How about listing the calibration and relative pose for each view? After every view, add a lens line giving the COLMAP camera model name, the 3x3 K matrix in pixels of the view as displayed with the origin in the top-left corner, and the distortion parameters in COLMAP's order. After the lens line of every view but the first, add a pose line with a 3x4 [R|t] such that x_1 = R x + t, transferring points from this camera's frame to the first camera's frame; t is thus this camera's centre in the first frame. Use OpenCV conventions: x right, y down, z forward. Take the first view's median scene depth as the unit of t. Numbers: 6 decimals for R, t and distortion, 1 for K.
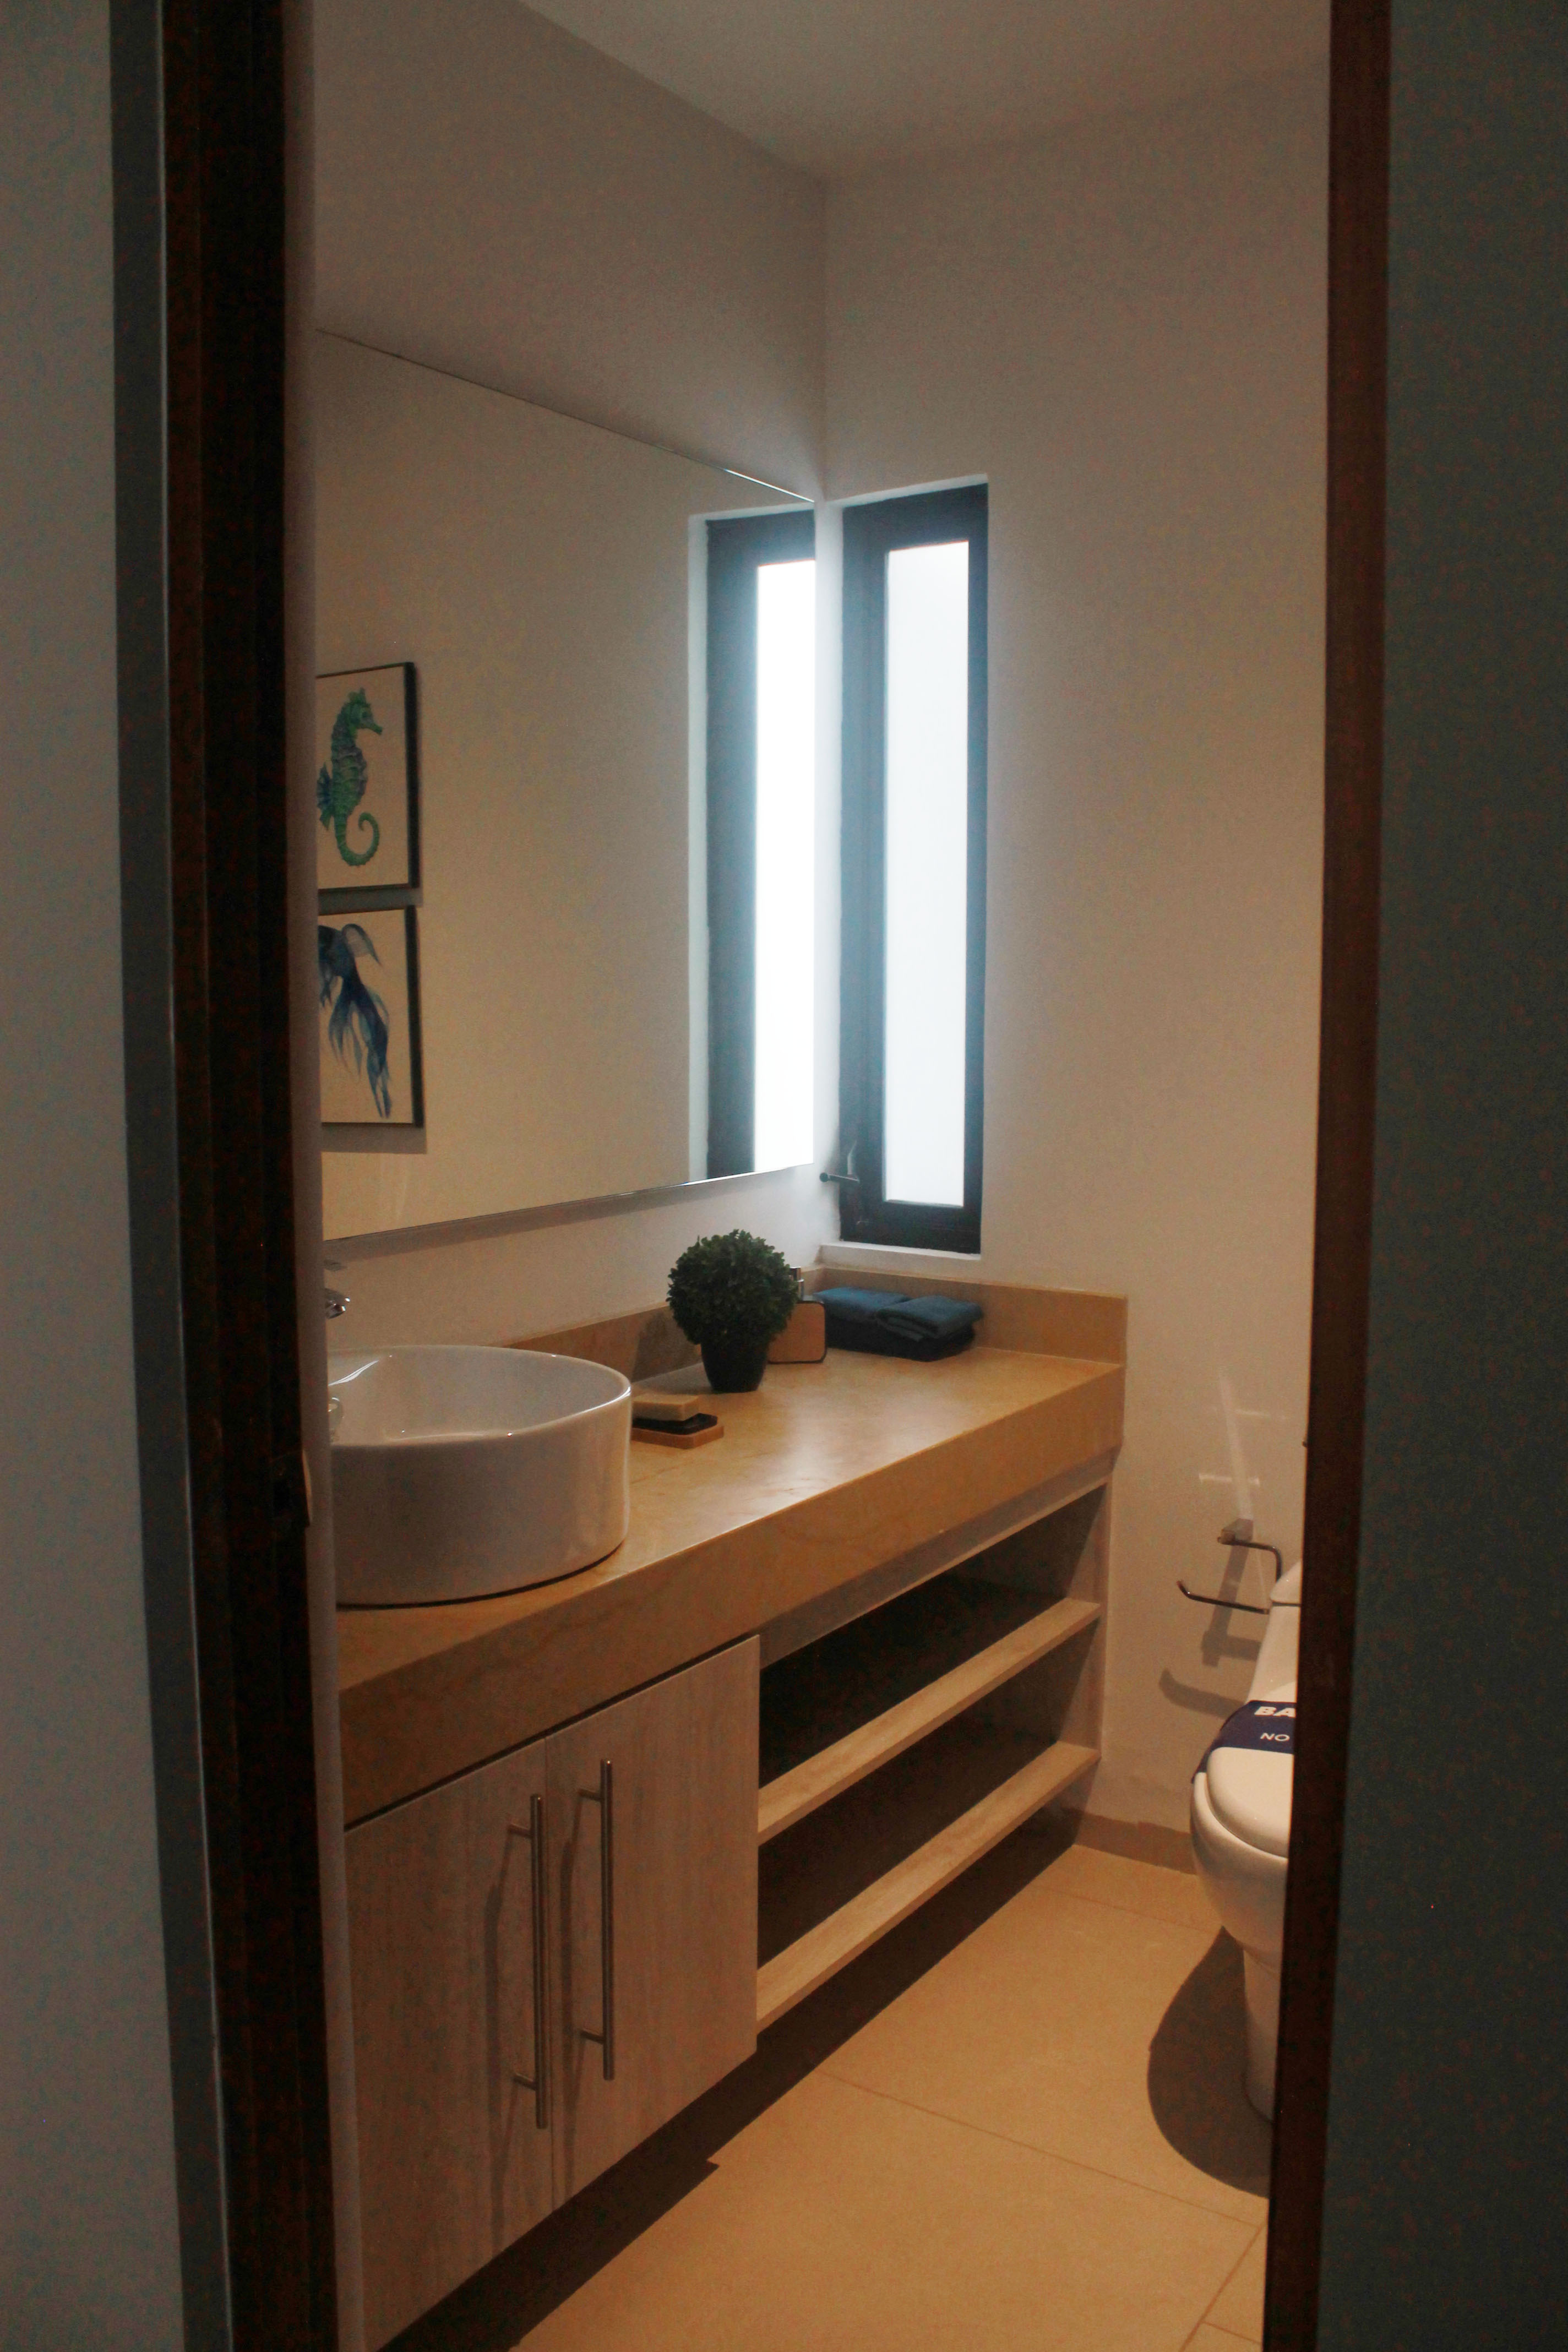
lens RADIAL K [[2004.4, 0, 784.0], [0, 2004.4, 1176.0], [0, 0, 1]] dist [-0.152748, 0.194441]
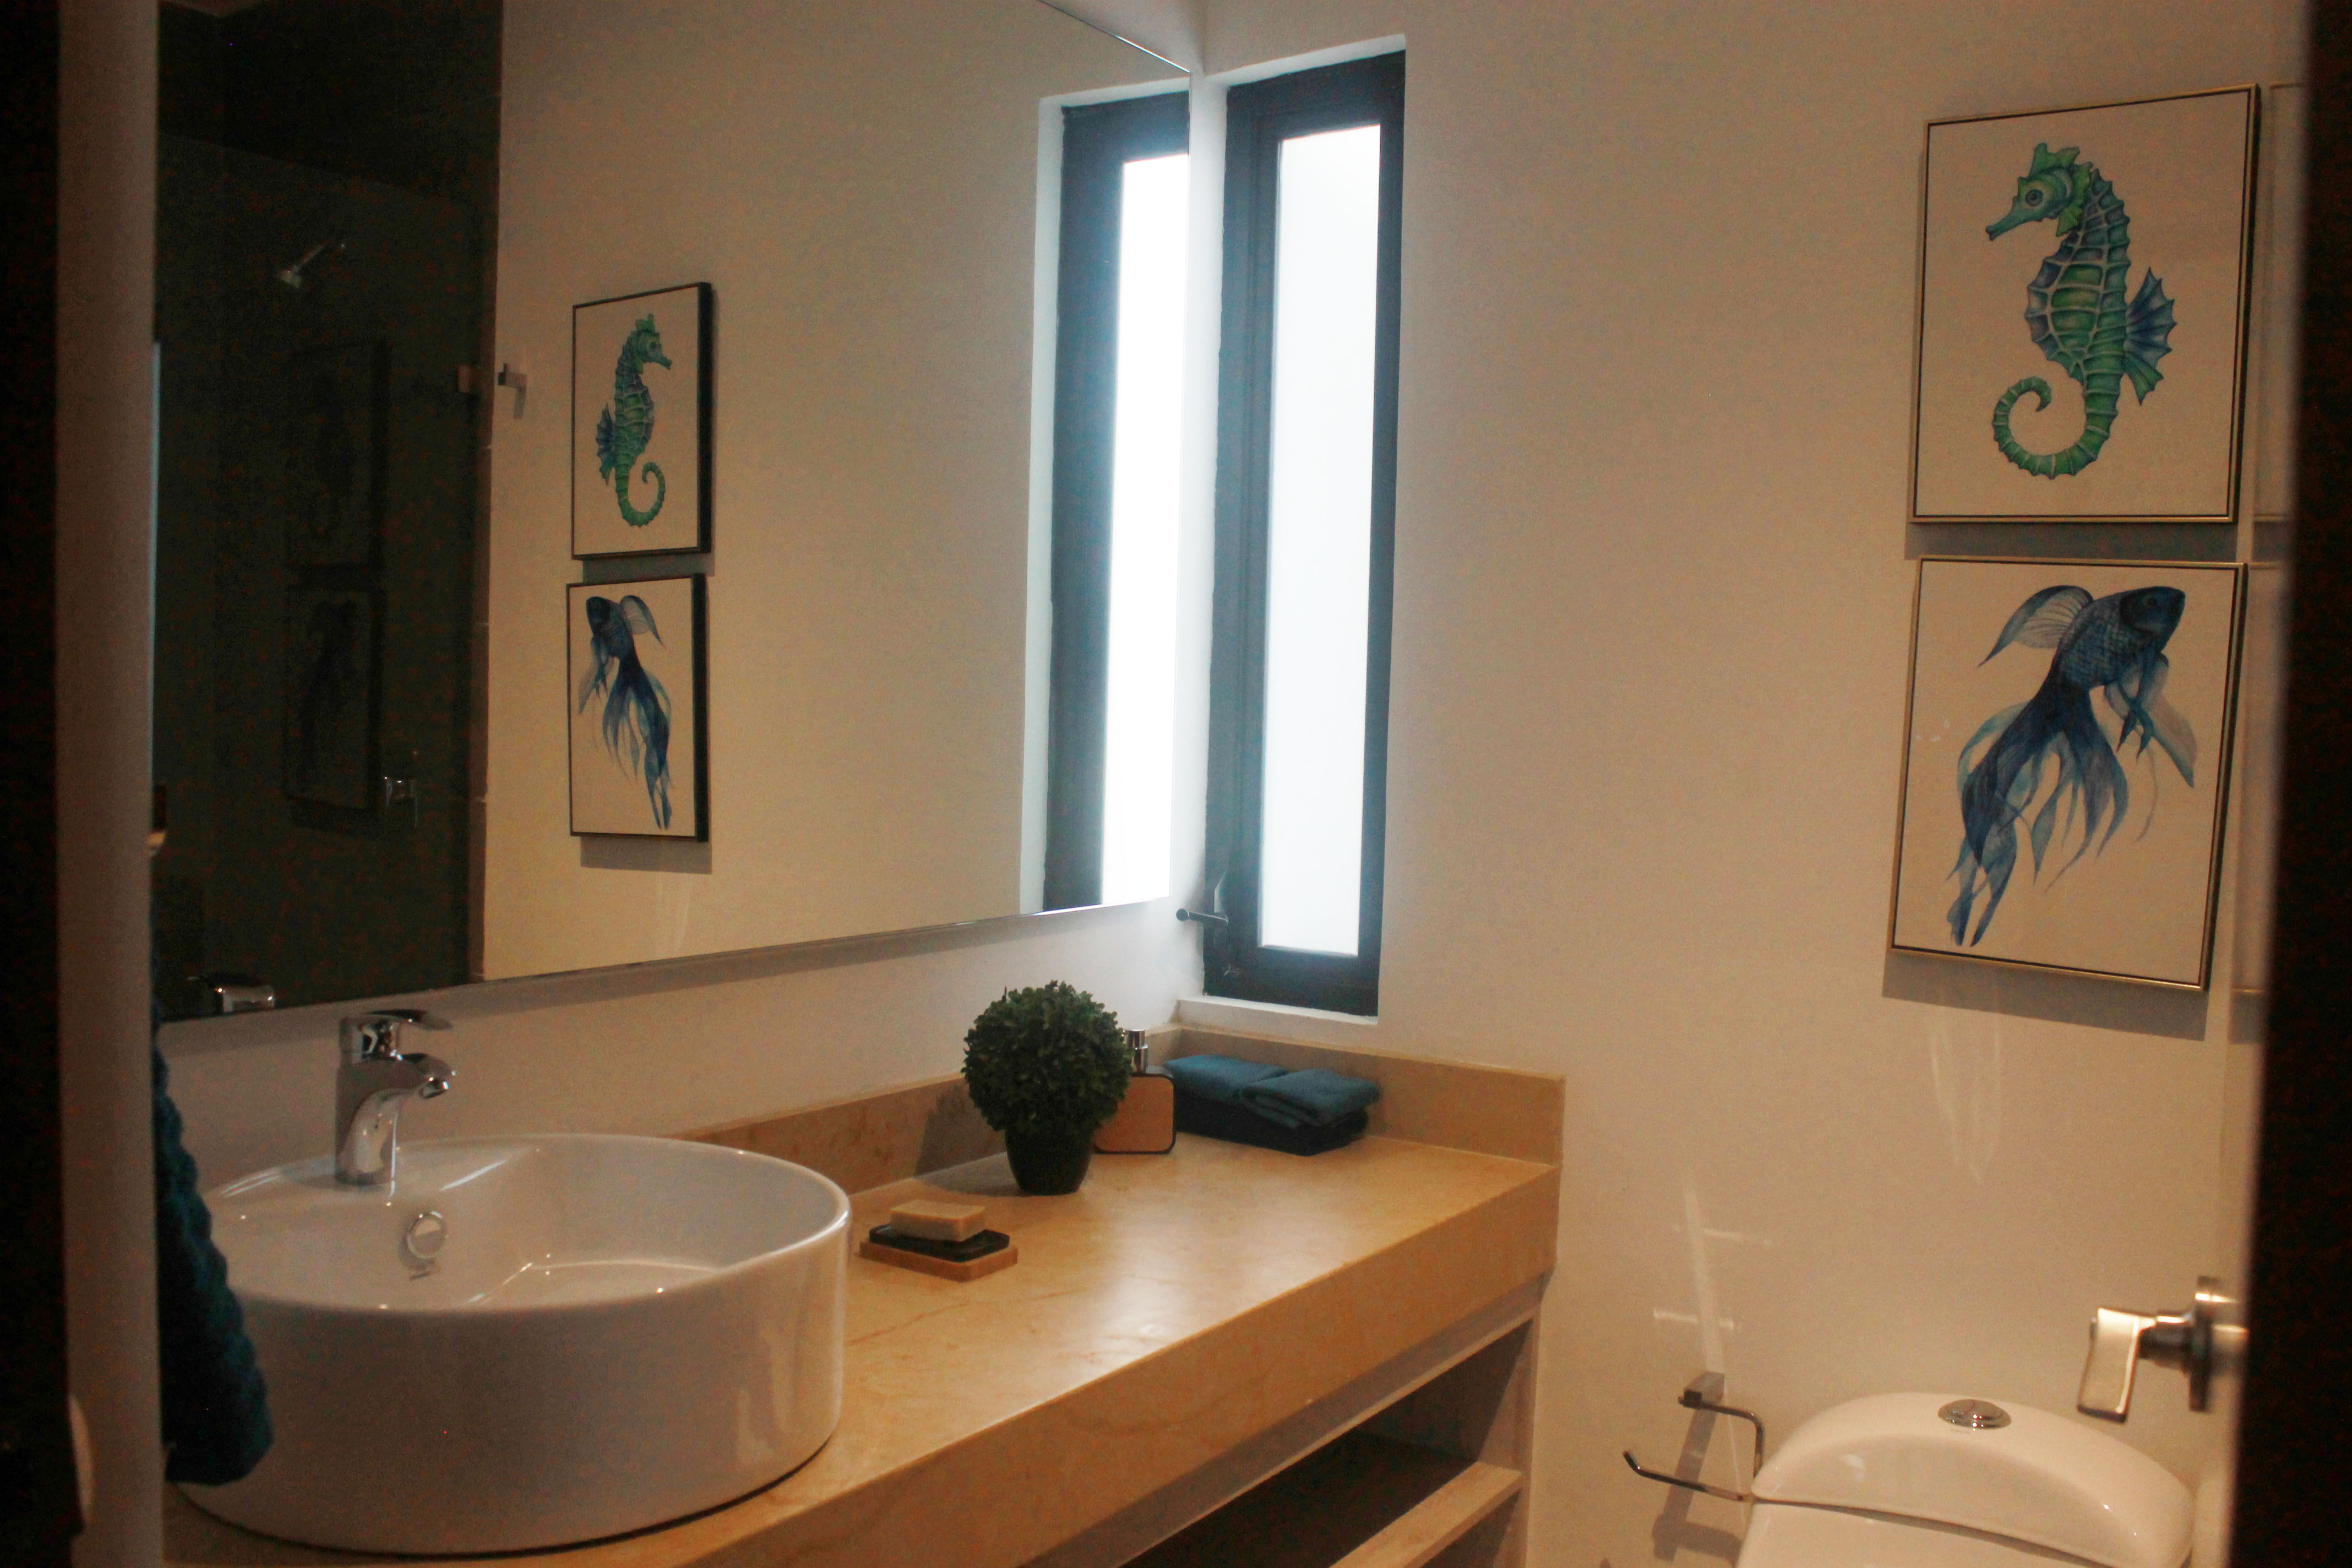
lens RADIAL K [[1928.7, 0, 1115.4], [0, 1928.7, 821.2], [0, 0, 1]] dist [-0.095069, 0.002321]
pose [[0.998506, 0.024181, -0.048995, 0.030283], [-0.026374, 0.998655, -0.044629, -0.001726], [0.047849, 0.045855, 0.997801, 0.235021]]
